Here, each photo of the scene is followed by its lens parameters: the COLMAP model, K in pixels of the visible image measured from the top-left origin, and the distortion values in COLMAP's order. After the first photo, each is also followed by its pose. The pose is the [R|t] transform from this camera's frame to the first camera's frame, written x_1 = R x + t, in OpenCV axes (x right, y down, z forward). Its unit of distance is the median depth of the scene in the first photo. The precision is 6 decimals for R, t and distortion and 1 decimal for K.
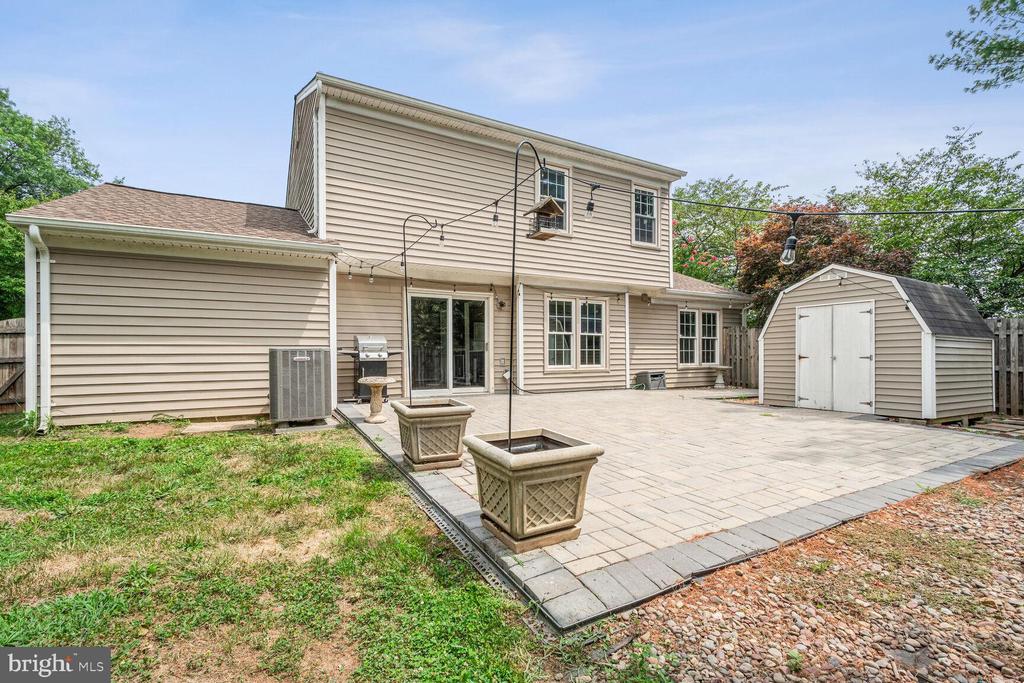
lens RADIAL K [[462.1, 0, 503.6], [0, 462.1, 348.6], [0, 0, 1]] dist [0.009104, -0.000989]
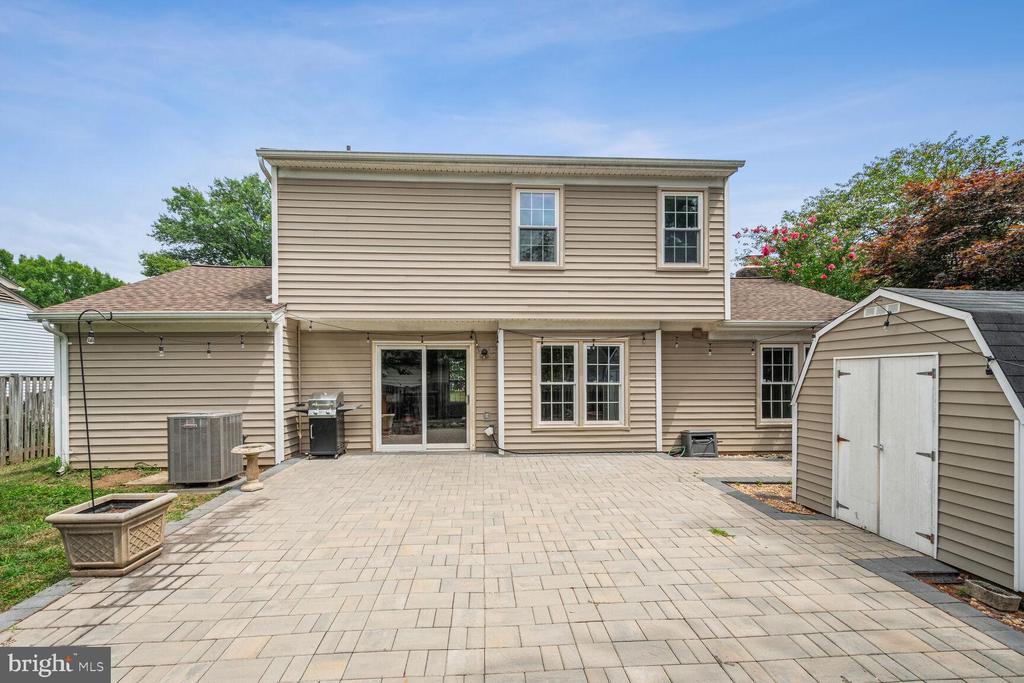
lens RADIAL K [[462.1, 0, 509.8], [0, 462.1, 368.3], [0, 0, 1]] dist [0.009104, -0.000989]
pose [[0.903449, -0.003868, -0.428679, 0.414357], [0.006342, 0.999970, 0.004343, -0.066677], [0.428649, -0.006642, 0.903447, 0.200622]]
